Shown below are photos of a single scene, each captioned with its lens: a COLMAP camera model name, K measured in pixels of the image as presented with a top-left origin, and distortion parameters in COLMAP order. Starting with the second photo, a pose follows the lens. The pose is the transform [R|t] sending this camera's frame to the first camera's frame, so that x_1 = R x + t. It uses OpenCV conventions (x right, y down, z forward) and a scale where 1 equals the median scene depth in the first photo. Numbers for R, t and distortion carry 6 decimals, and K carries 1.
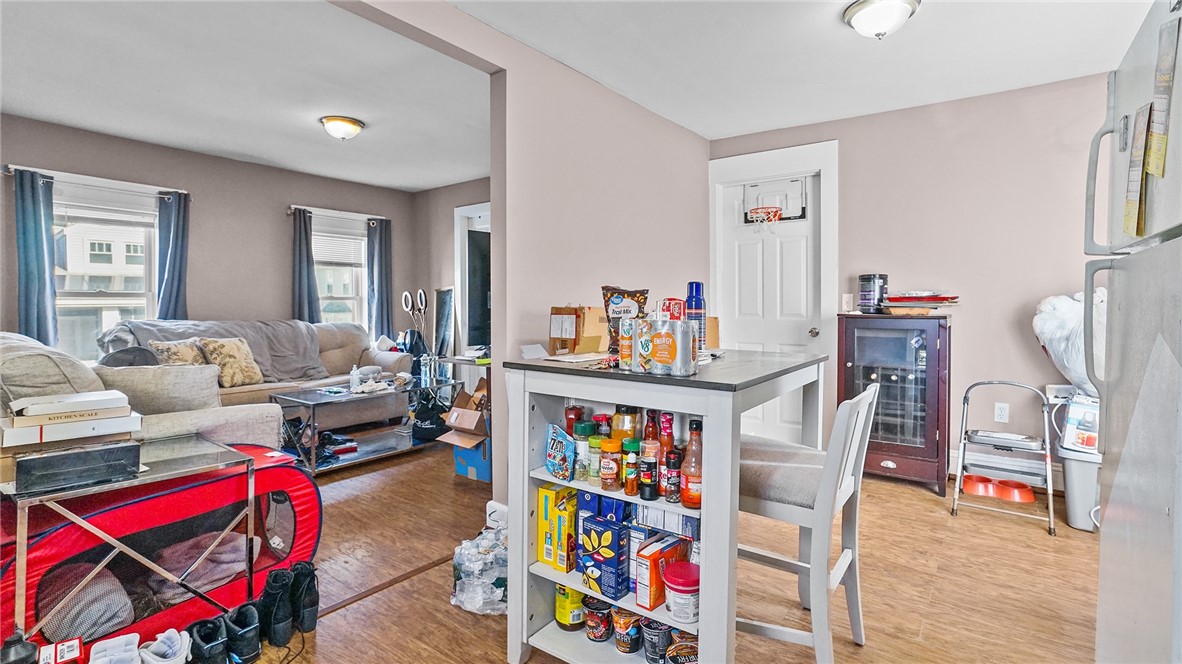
lens RADIAL K [[555.8, 0, 592.8], [0, 555.8, 309.8], [0, 0, 1]] dist [-0.029811, 0.017614]
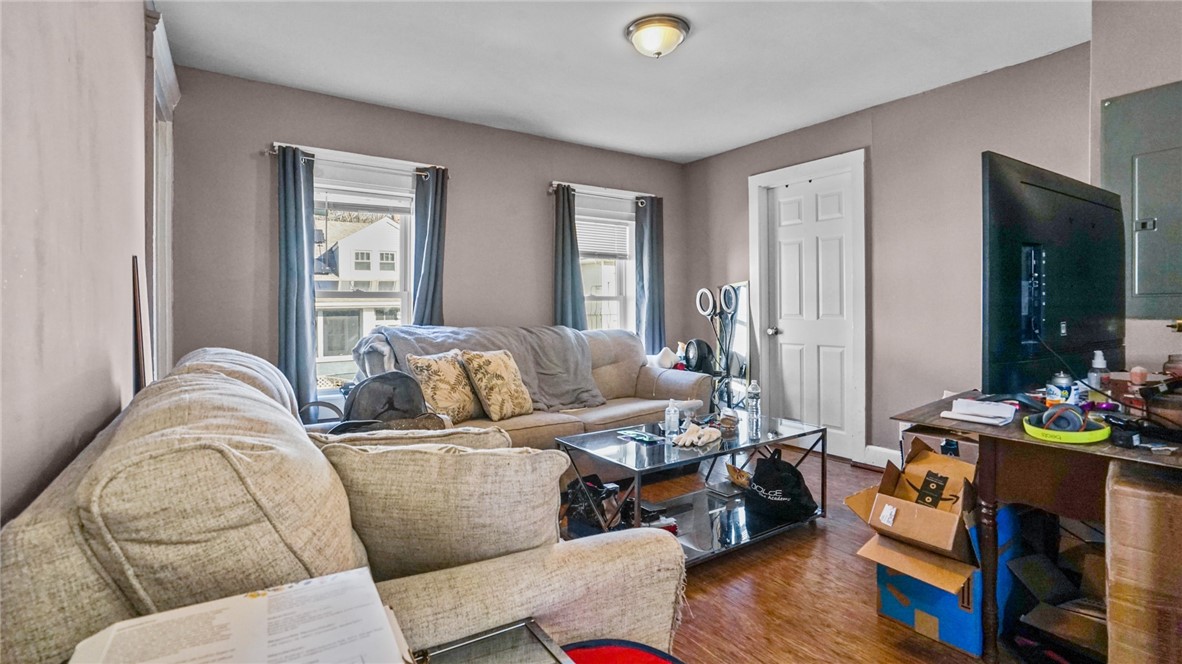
lens RADIAL K [[557.0, 0, 592.0], [0, 557.0, 301.4], [0, 0, 1]] dist [-0.039054, 0.000388]
pose [[0.943318, -0.004112, -0.331864, -0.263118], [-0.001600, 0.999855, -0.016937, -0.003684], [0.331885, 0.016508, 0.943175, 0.304406]]
